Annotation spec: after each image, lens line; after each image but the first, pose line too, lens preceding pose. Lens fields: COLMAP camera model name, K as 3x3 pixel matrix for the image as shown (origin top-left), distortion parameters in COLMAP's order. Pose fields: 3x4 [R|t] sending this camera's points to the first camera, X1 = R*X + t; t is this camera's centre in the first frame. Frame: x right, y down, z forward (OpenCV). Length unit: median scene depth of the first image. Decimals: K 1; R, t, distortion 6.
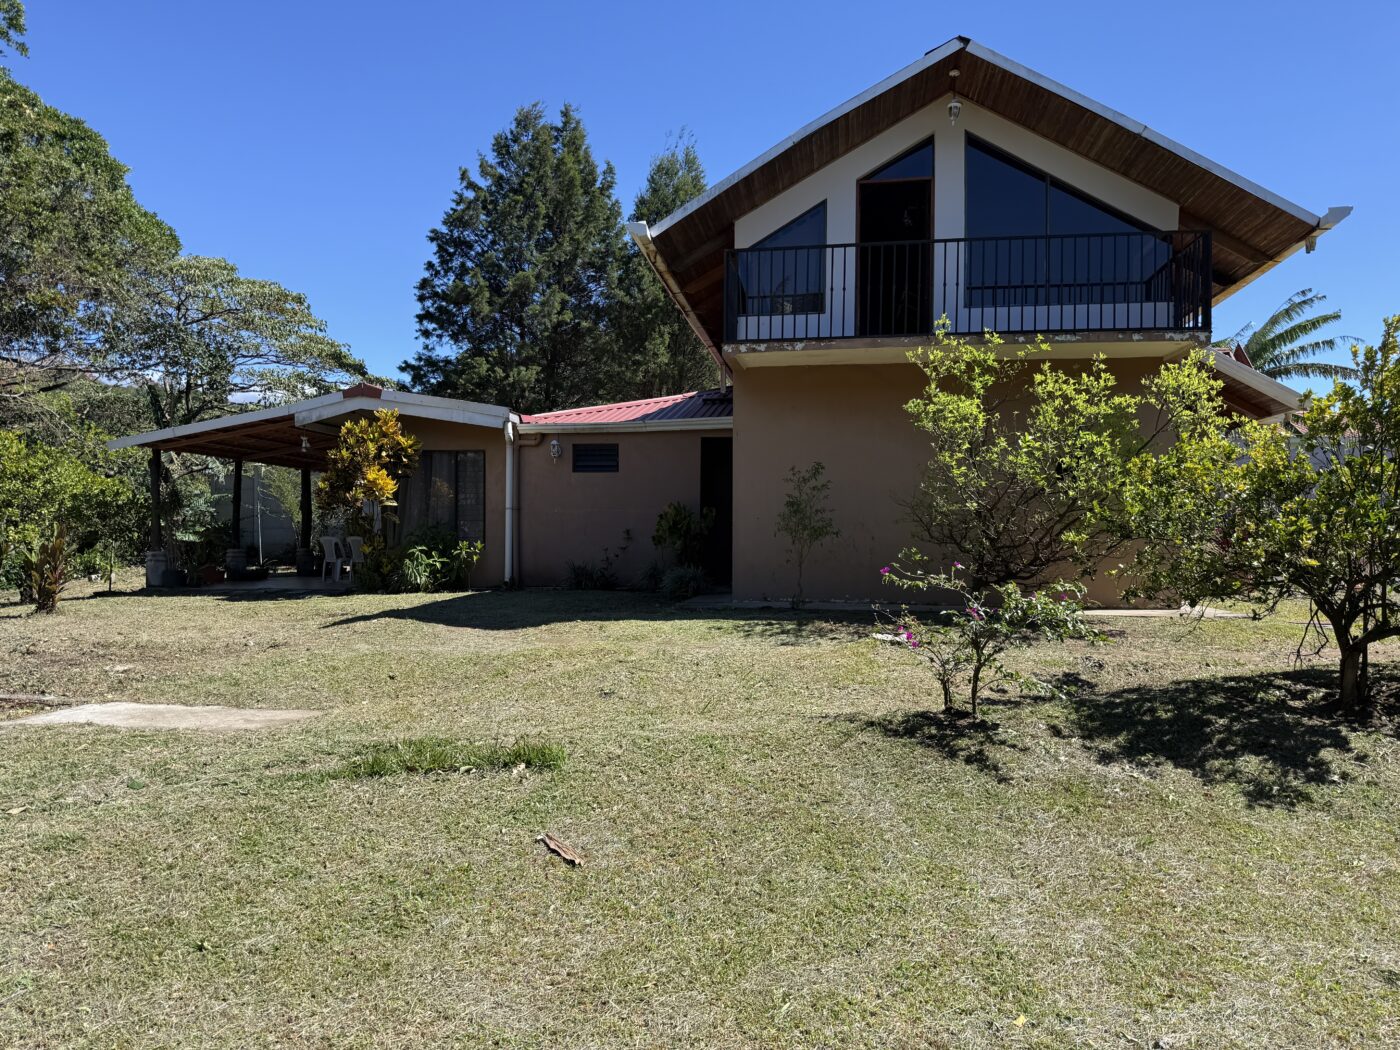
lens RADIAL K [[983.4, 0, 698.7], [0, 983.4, 519.8], [0, 0, 1]] dist [0.033194, -0.045968]
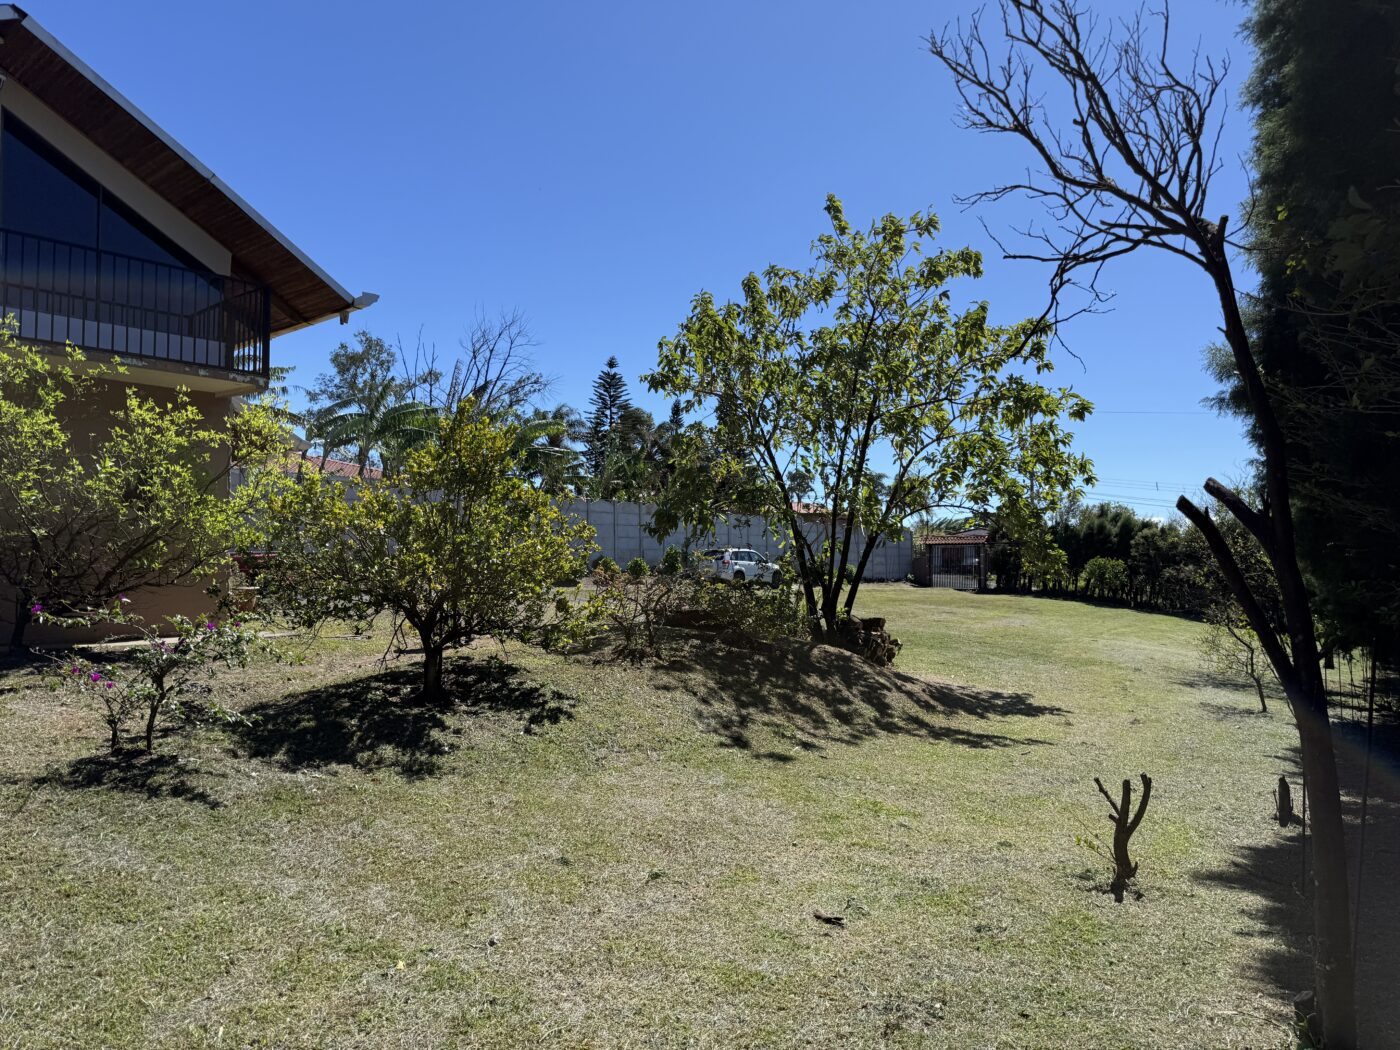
lens RADIAL K [[983.4, 0, 703.4], [0, 983.4, 524.9], [0, 0, 1]] dist [0.033194, -0.045968]
pose [[0.528794, 0.024621, 0.848393, -0.170718], [-0.007065, 0.999672, -0.024608, -0.003892], [-0.848721, 0.007018, 0.528795, 0.009124]]
